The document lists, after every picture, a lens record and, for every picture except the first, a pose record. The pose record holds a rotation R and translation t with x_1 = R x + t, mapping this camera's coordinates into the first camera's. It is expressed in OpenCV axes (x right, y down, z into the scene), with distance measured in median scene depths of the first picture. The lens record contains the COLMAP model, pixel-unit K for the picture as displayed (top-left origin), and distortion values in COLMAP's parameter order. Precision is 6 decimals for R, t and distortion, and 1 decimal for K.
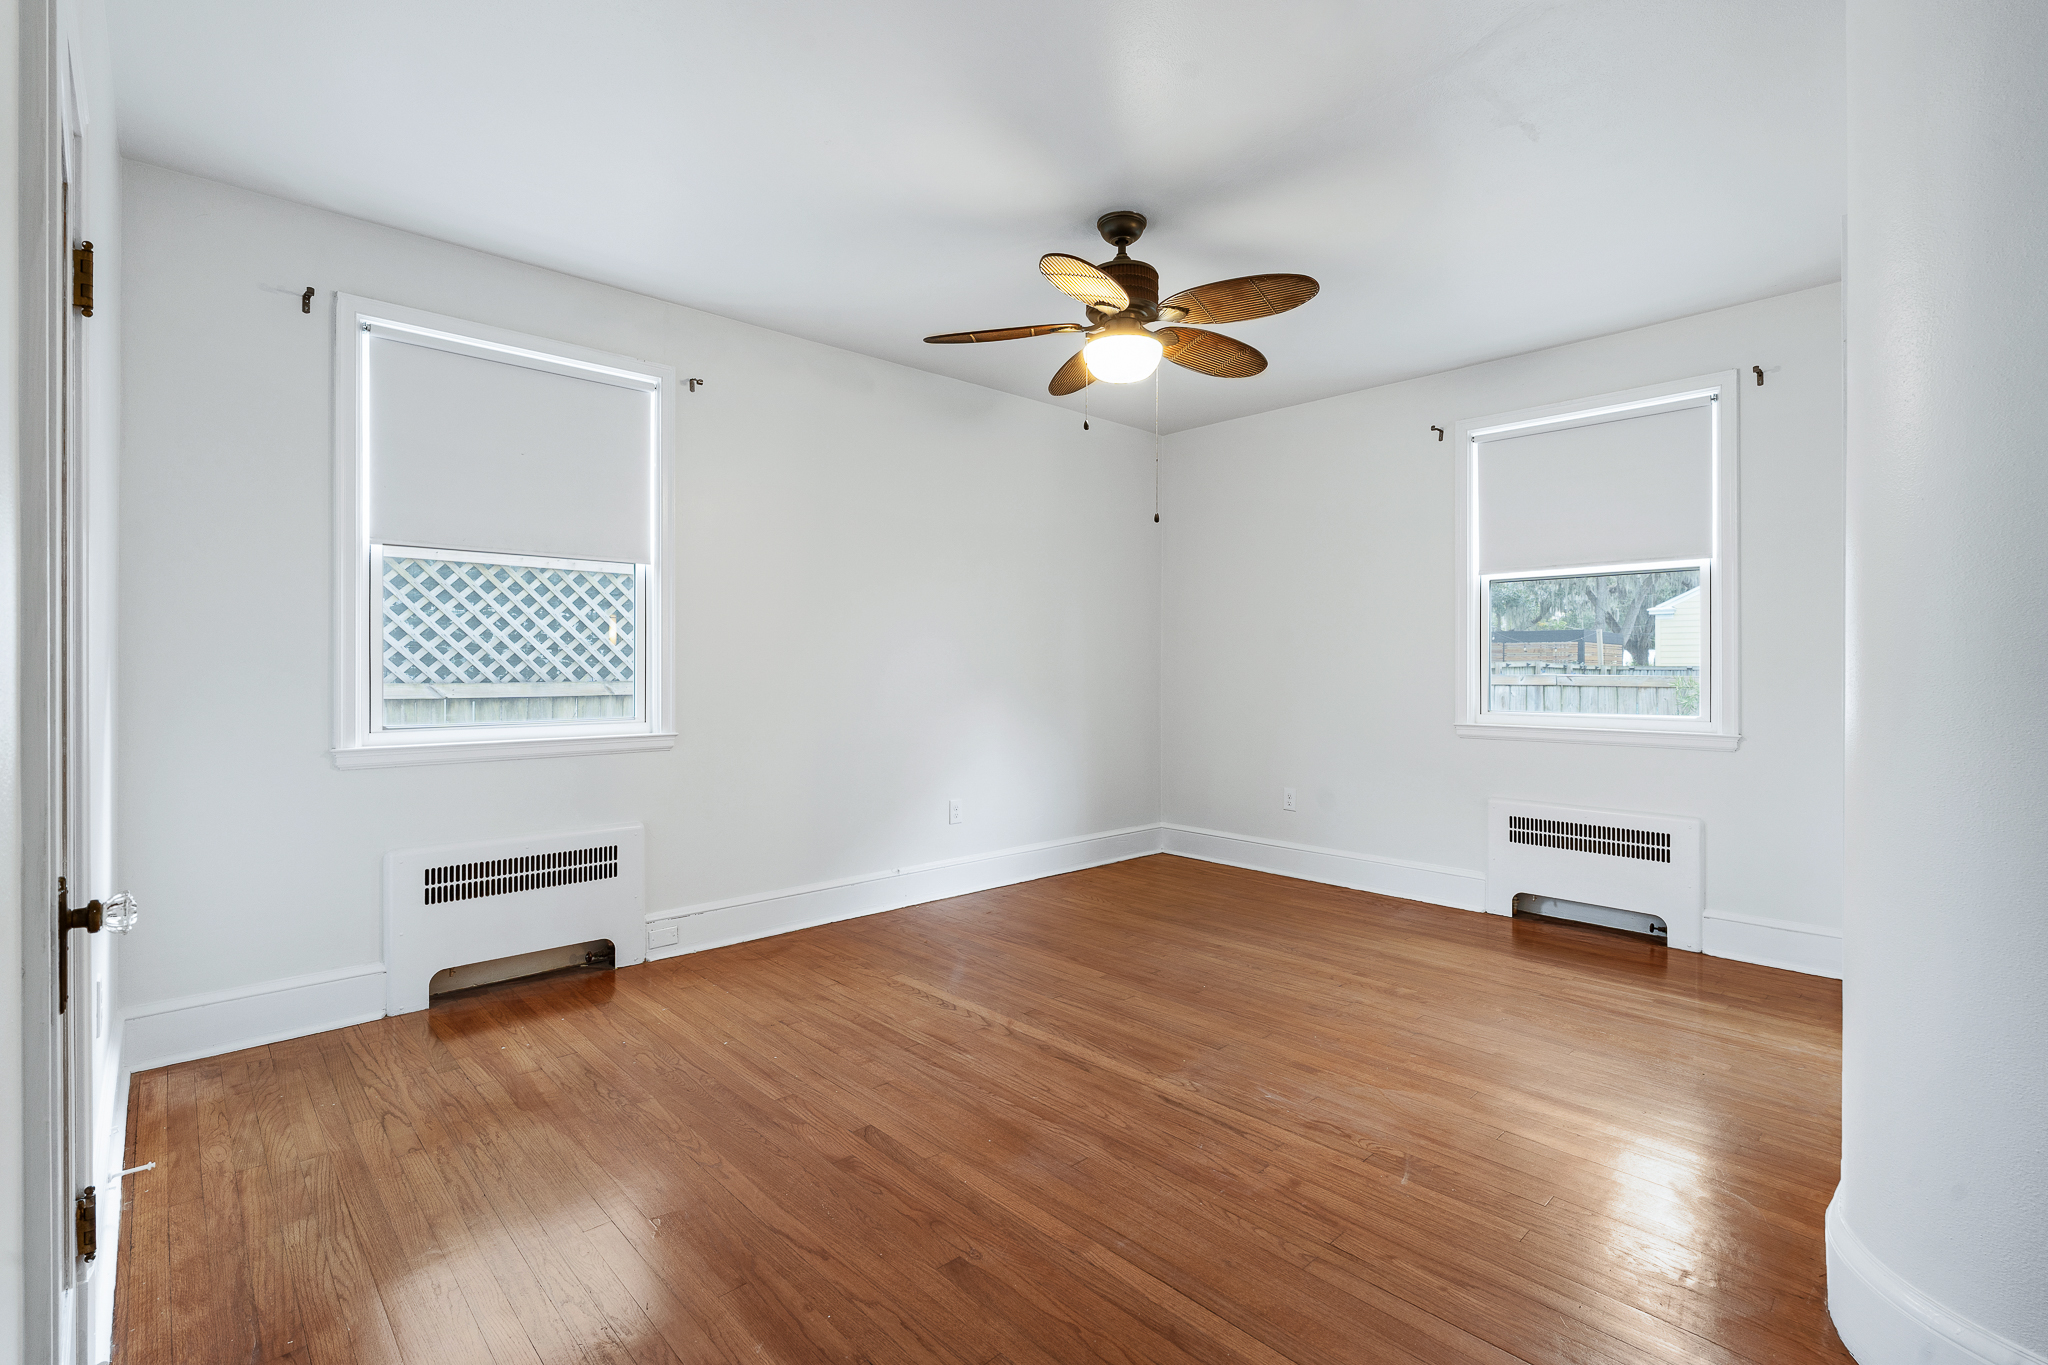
lens RADIAL K [[927.5, 0, 1023.2], [0, 927.5, 673.4], [0, 0, 1]] dist [-0.009231, 0.004891]
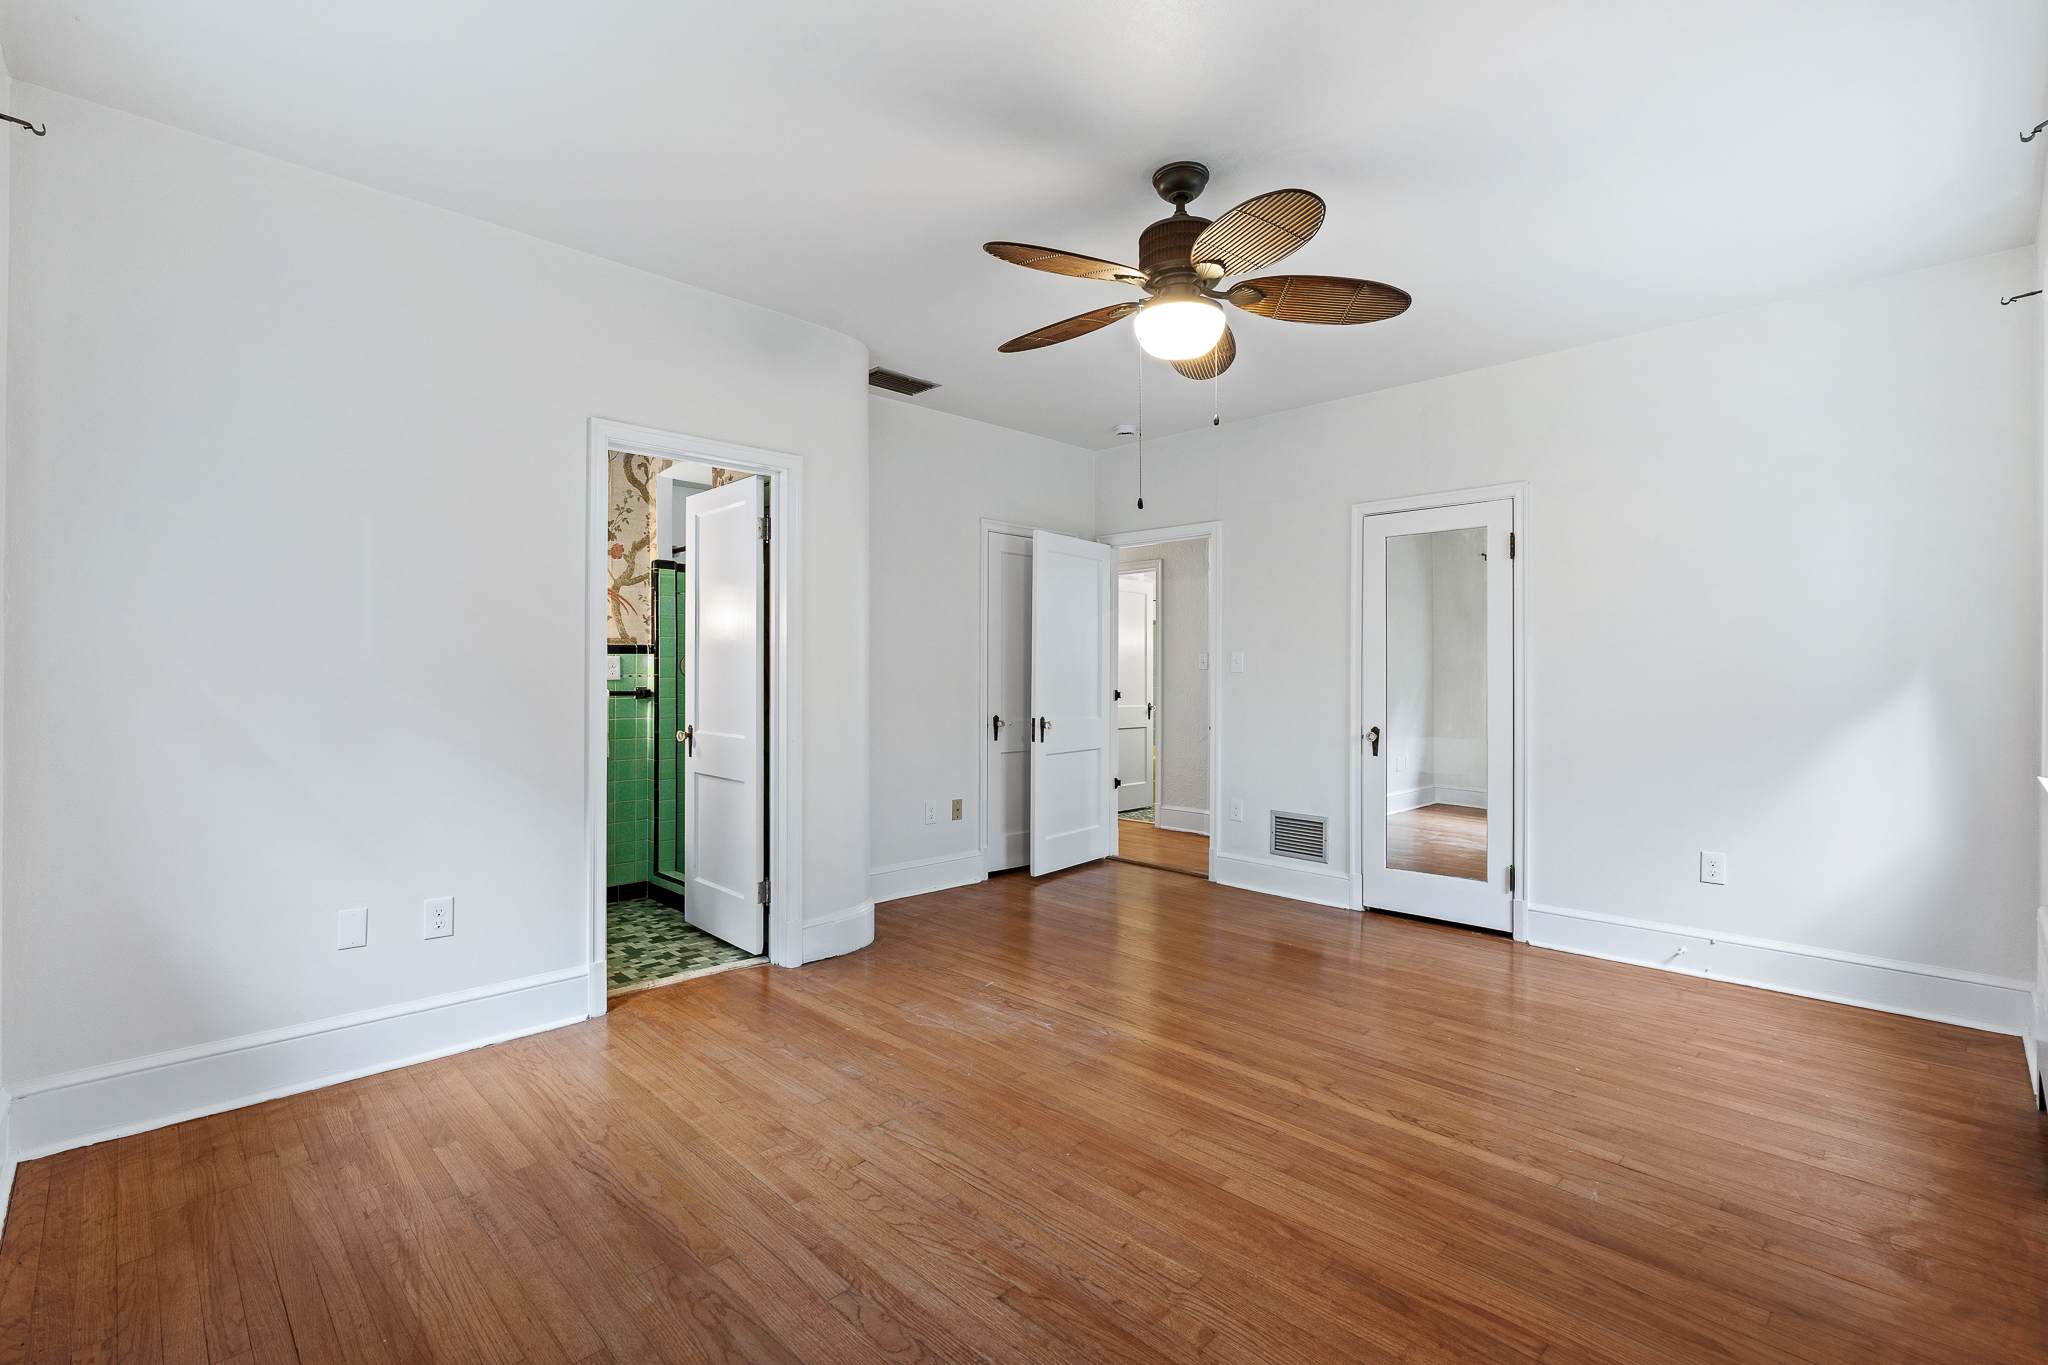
lens RADIAL K [[927.5, 0, 1024.7], [0, 927.5, 676.5], [0, 0, 1]] dist [-0.009231, 0.004891]
pose [[-0.999697, -0.003881, -0.024296, 0.283298], [-0.004048, 0.999969, 0.006824, -0.018076], [0.024269, 0.006921, -0.999682, 1.936267]]
